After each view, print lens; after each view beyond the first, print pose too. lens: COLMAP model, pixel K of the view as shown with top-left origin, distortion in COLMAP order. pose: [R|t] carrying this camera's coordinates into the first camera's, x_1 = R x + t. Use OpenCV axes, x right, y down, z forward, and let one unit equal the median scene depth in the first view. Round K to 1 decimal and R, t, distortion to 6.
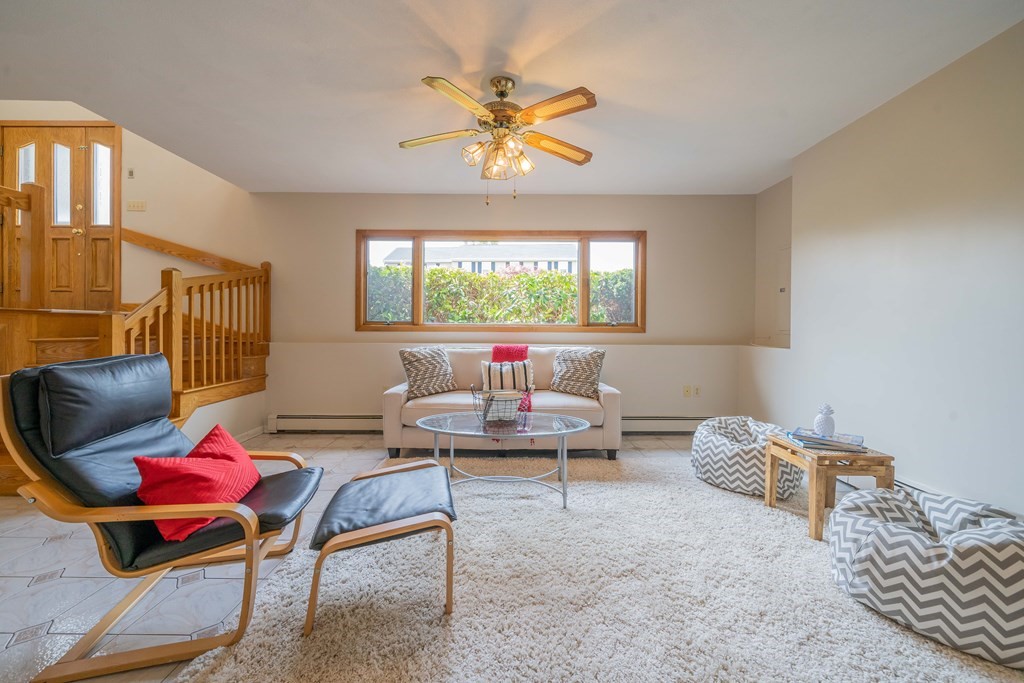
lens RADIAL K [[396.3, 0, 511.3], [0, 396.3, 328.1], [0, 0, 1]] dist [-0.001992, -0.000231]
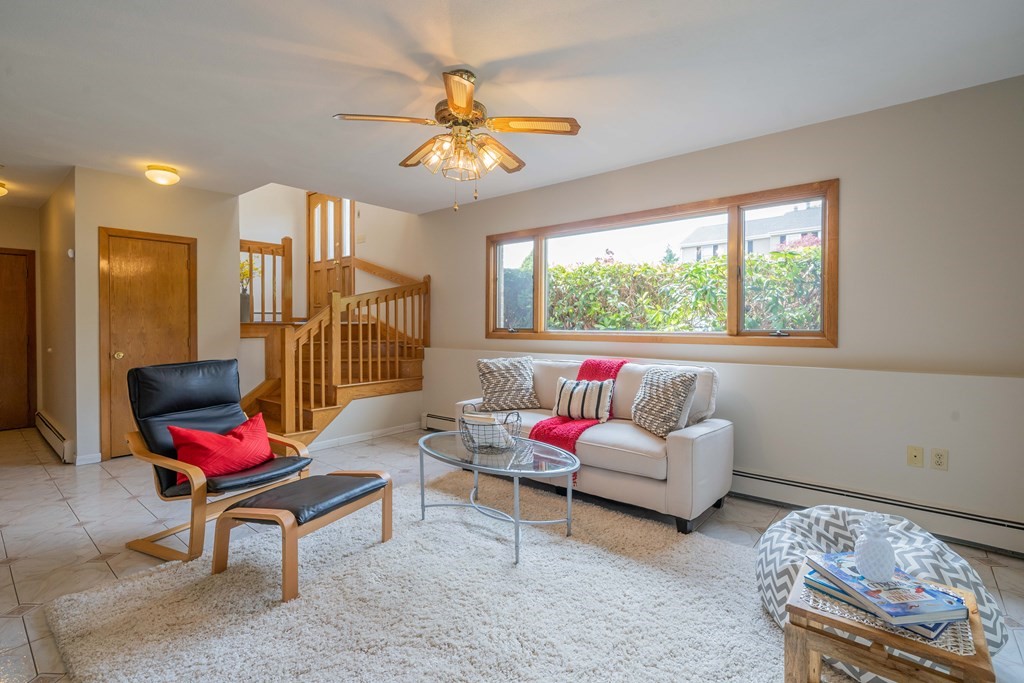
lens RADIAL K [[473.2, 0, 513.7], [0, 473.2, 325.8], [0, 0, 1]] dist [0.001265, 0.000220]
pose [[0.770360, -0.002949, -0.637603, 0.440765], [0.003476, 0.999994, -0.000426, -0.024255], [0.637600, -0.001888, 0.770365, 0.137263]]
